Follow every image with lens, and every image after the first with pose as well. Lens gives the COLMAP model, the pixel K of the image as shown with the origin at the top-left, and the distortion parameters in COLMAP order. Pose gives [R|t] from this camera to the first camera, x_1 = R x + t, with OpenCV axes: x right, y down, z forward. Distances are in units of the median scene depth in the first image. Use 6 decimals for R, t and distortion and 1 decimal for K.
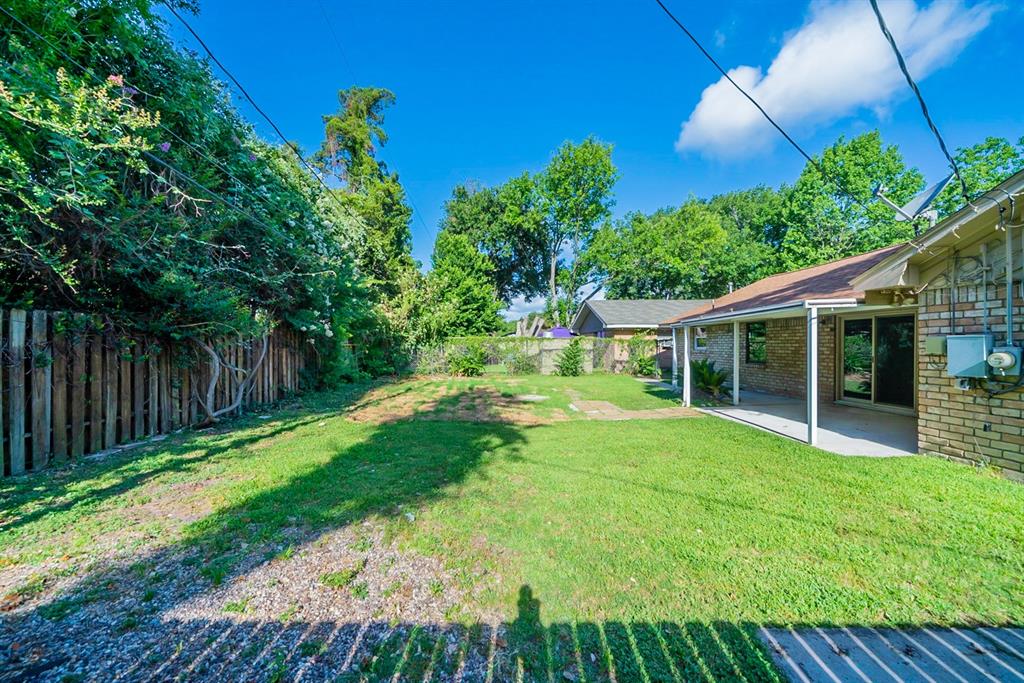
lens RADIAL K [[399.2, 0, 512.0], [0, 399.2, 341.5], [0, 0, 1]] dist [-0.002071, 0.000052]
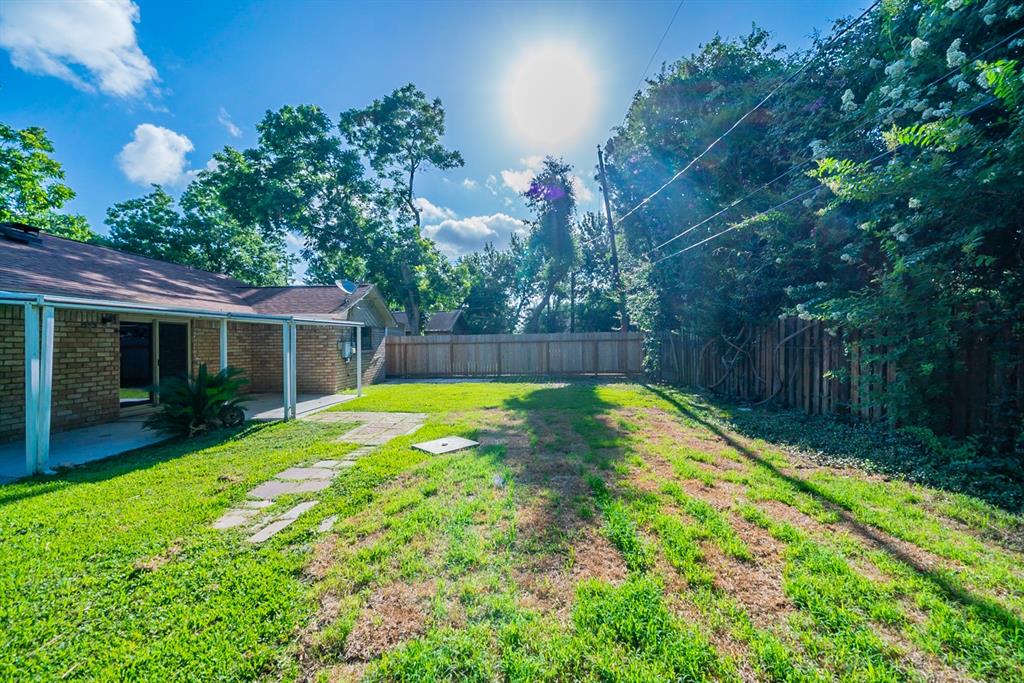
lens RADIAL K [[396.4, 0, 512.0], [0, 396.4, 341.5], [0, 0, 1]] dist [-0.001458, -0.000030]
pose [[-0.996425, 0.015878, 0.082980, -0.048474], [0.014882, 0.999810, -0.012604, 0.007998], [-0.083165, -0.011324, -0.996471, 0.903267]]
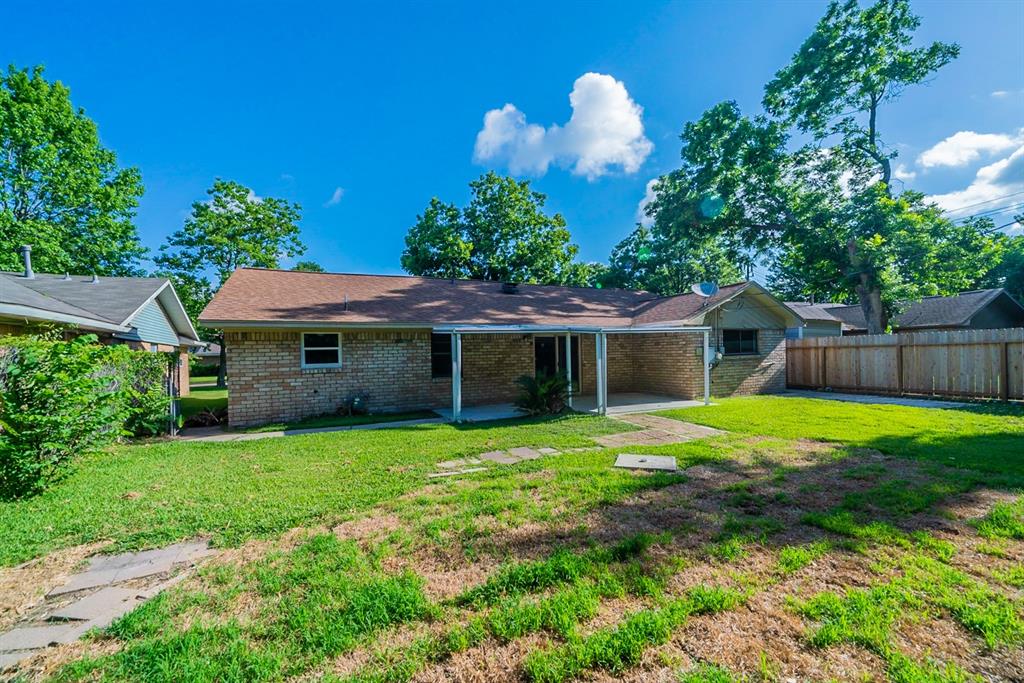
lens RADIAL K [[406.2, 0, 512.1], [0, 406.2, 355.9], [0, 0, 1]] dist [-0.000236, 0.000316]
pose [[-0.366507, 0.007281, 0.930387, -0.209558], [0.015699, 0.999875, -0.001640, 0.006240], [-0.930283, 0.014005, -0.366575, 0.794527]]
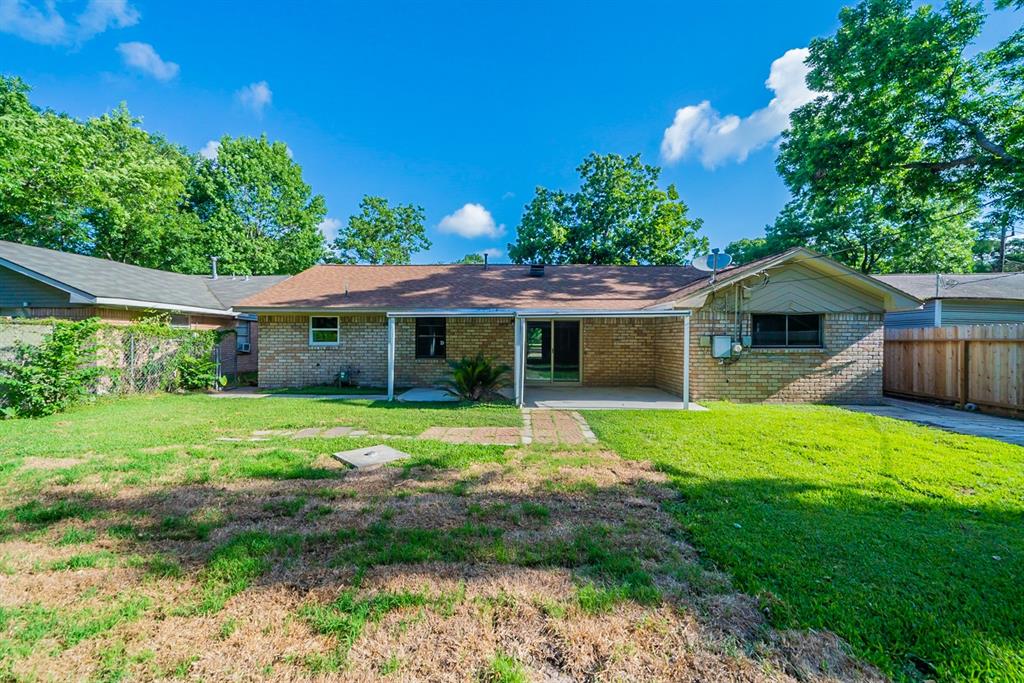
lens RADIAL K [[399.2, 0, 512.0], [0, 399.2, 341.5], [0, 0, 1]] dist [-0.002071, 0.000052]
pose [[0.064954, -0.003071, 0.997884, -0.234716], [-0.013781, 0.999897, 0.003974, 0.004178], [-0.997793, -0.014010, 0.064905, 0.485473]]
